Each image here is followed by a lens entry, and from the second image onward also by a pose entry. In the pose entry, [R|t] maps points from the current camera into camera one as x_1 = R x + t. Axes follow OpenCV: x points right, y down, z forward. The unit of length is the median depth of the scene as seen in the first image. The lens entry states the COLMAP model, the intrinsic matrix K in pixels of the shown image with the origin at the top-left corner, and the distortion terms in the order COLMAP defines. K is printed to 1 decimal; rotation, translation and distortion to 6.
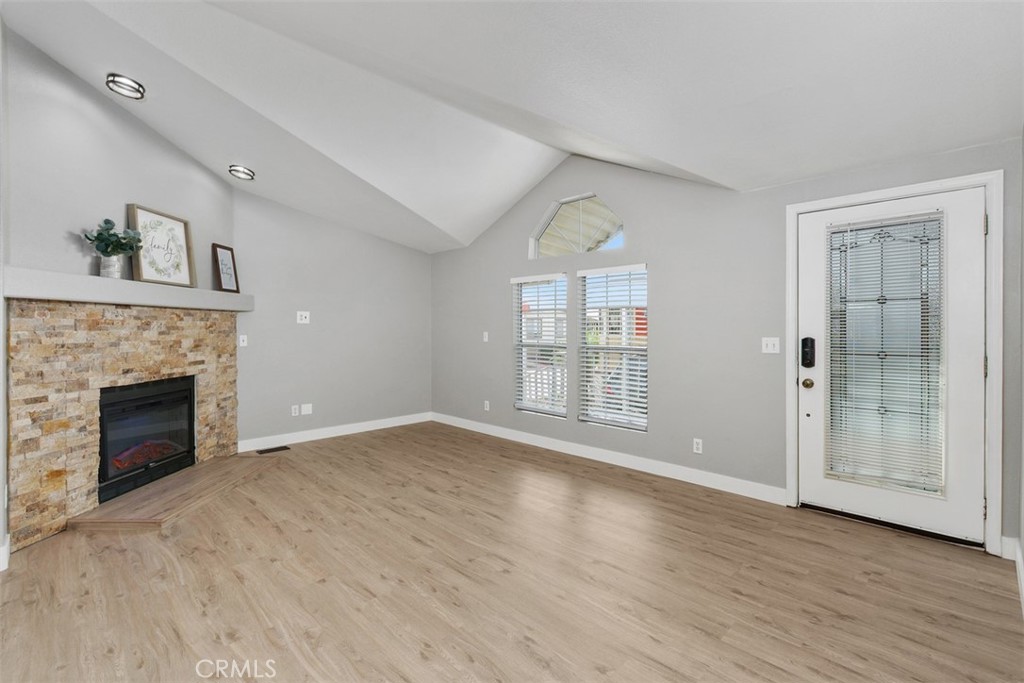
lens RADIAL K [[468.0, 0, 512.0], [0, 468.0, 335.4], [0, 0, 1]] dist [-0.001878, -0.001227]
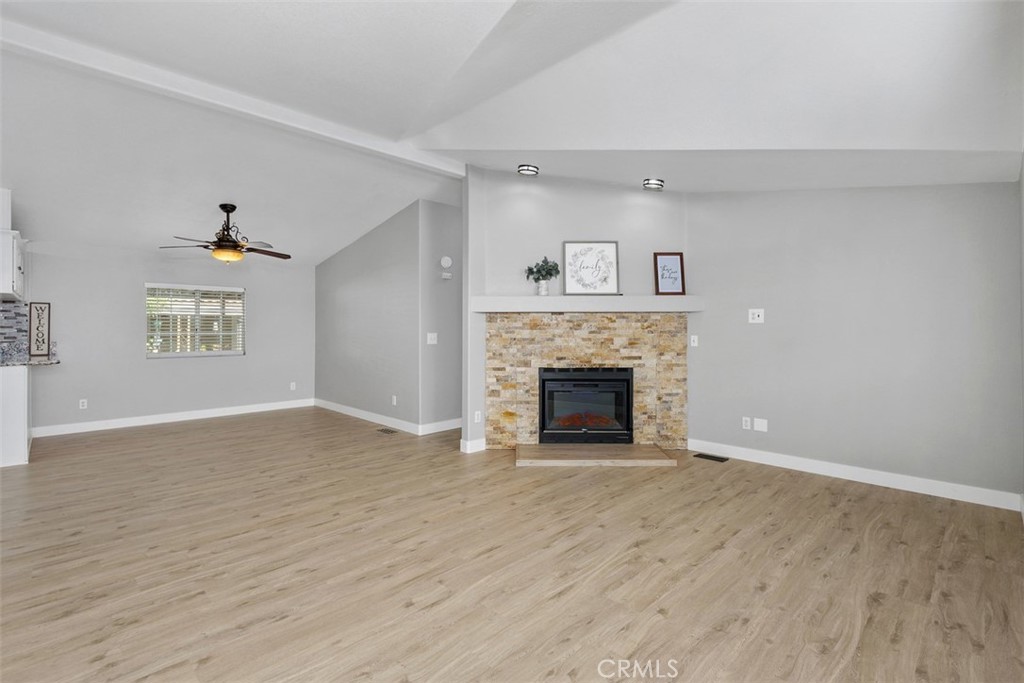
lens RADIAL K [[468.0, 0, 511.9], [0, 468.0, 334.2], [0, 0, 1]] dist [-0.001878, -0.001227]
pose [[0.002290, 0.012629, -0.999918, 0.611784], [-0.016135, 0.999791, 0.012590, -0.013559], [0.999867, 0.016105, 0.002493, 0.839925]]
